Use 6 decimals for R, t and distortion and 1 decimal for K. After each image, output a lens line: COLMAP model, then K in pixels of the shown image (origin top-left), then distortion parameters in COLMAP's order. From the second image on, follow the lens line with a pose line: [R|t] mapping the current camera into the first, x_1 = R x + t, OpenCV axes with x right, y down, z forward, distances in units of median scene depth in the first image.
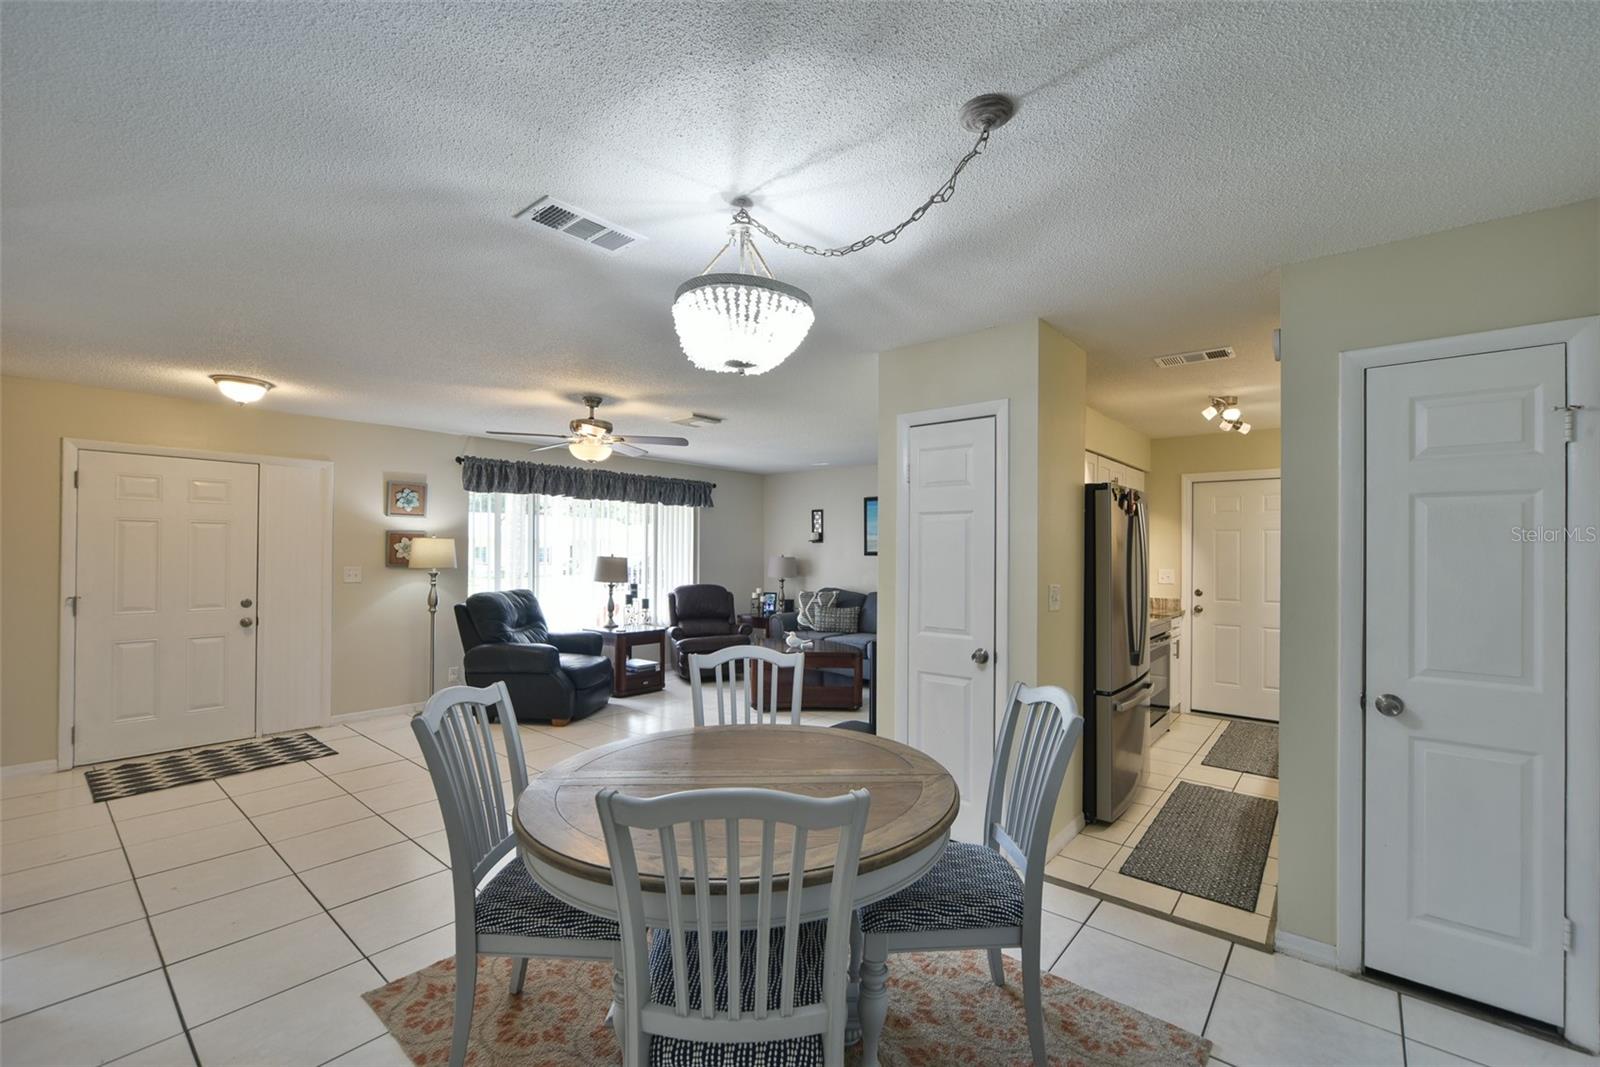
lens RADIAL K [[670.6, 0, 804.9], [0, 670.6, 548.1], [0, 0, 1]] dist [-0.000784, -0.000057]
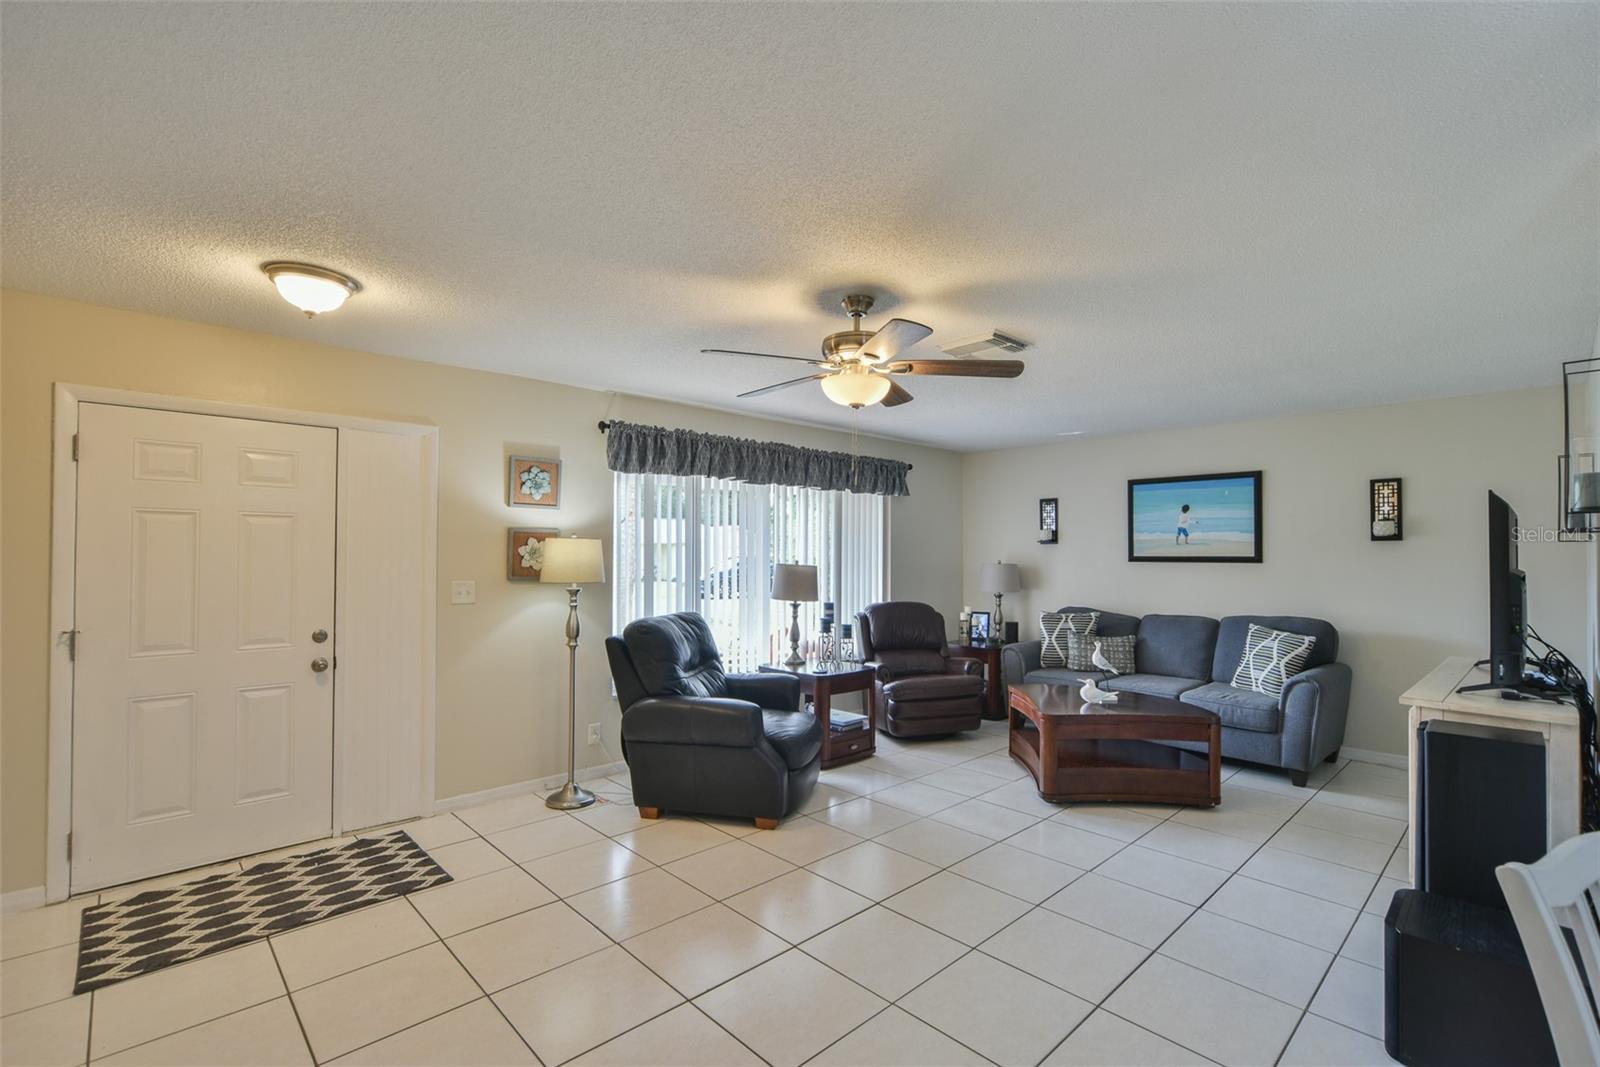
lens RADIAL K [[726.2, 0, 805.7], [0, 726.2, 546.6], [0, 0, 1]] dist [-0.003516, 0.001126]
pose [[0.993831, -0.003694, -0.110841, -0.227846], [0.002975, 0.999973, -0.006656, -0.000753], [0.110862, 0.006285, 0.993816, 0.280699]]
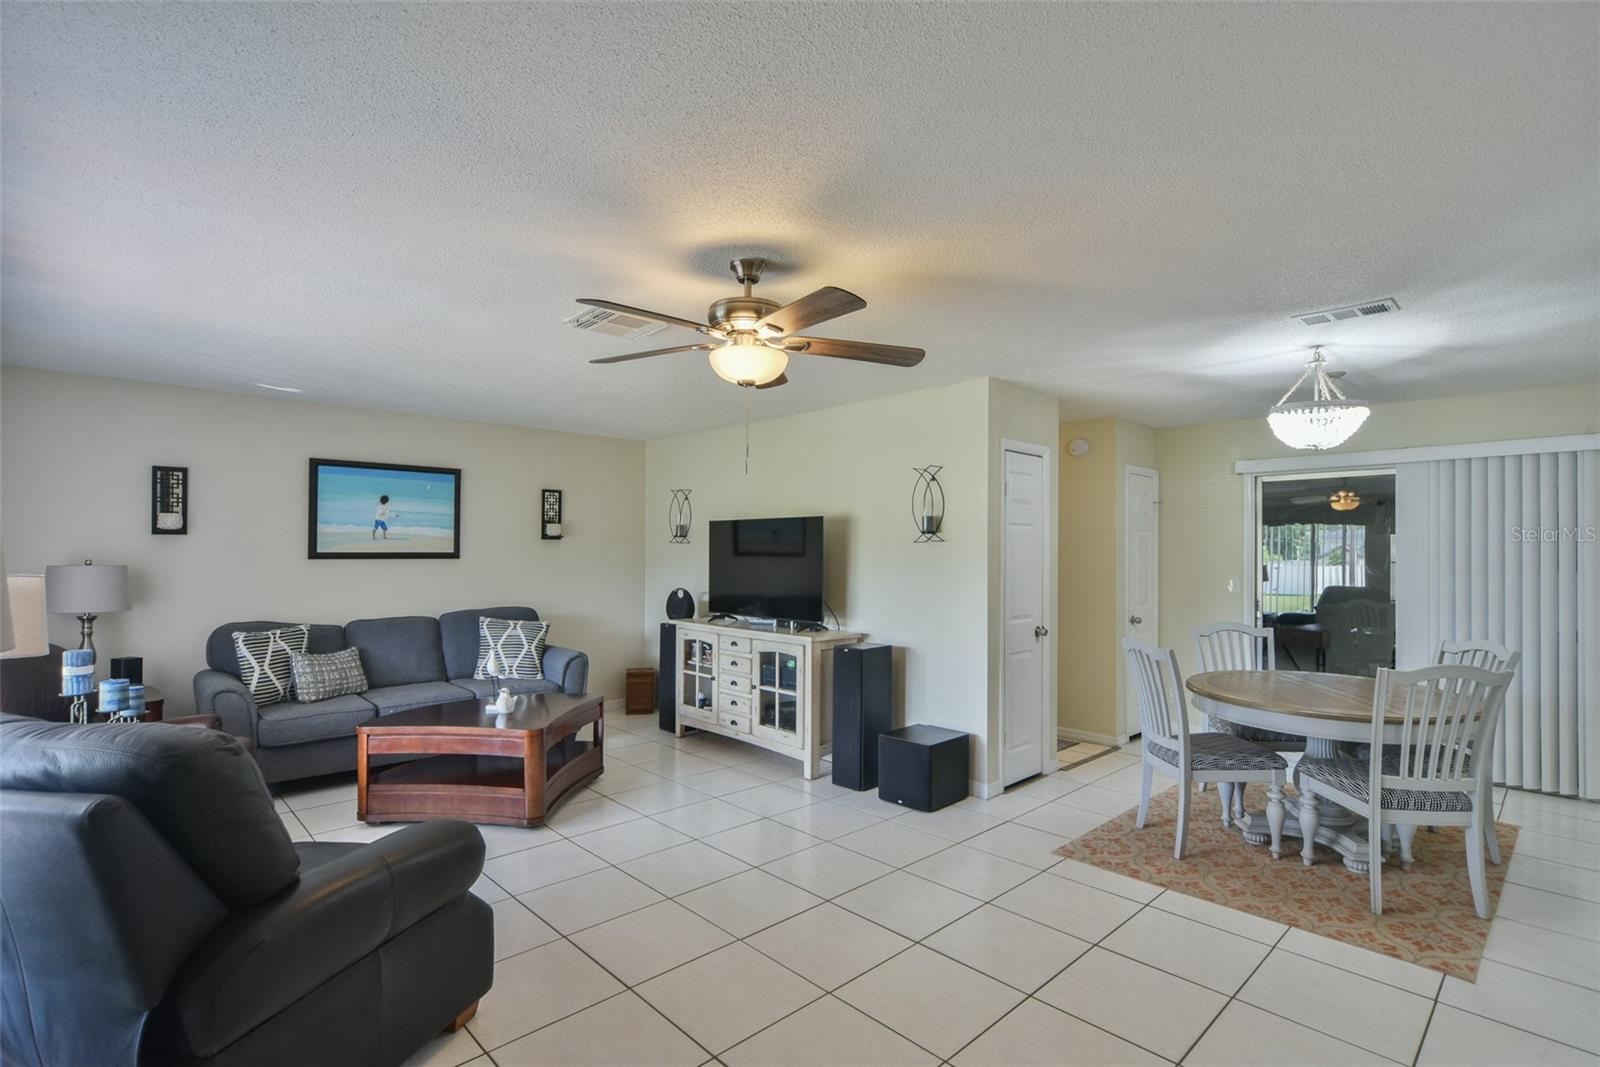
lens RADIAL K [[785.9, 0, 800.0], [0, 785.9, 533.5], [0, 0, 1]] dist [0.035550, 0.000262]
pose [[0.128686, 0.019948, 0.991485, -0.731455], [-0.005609, 0.999796, -0.019387, 0.000295], [-0.991670, -0.003067, 0.128771, 0.690829]]
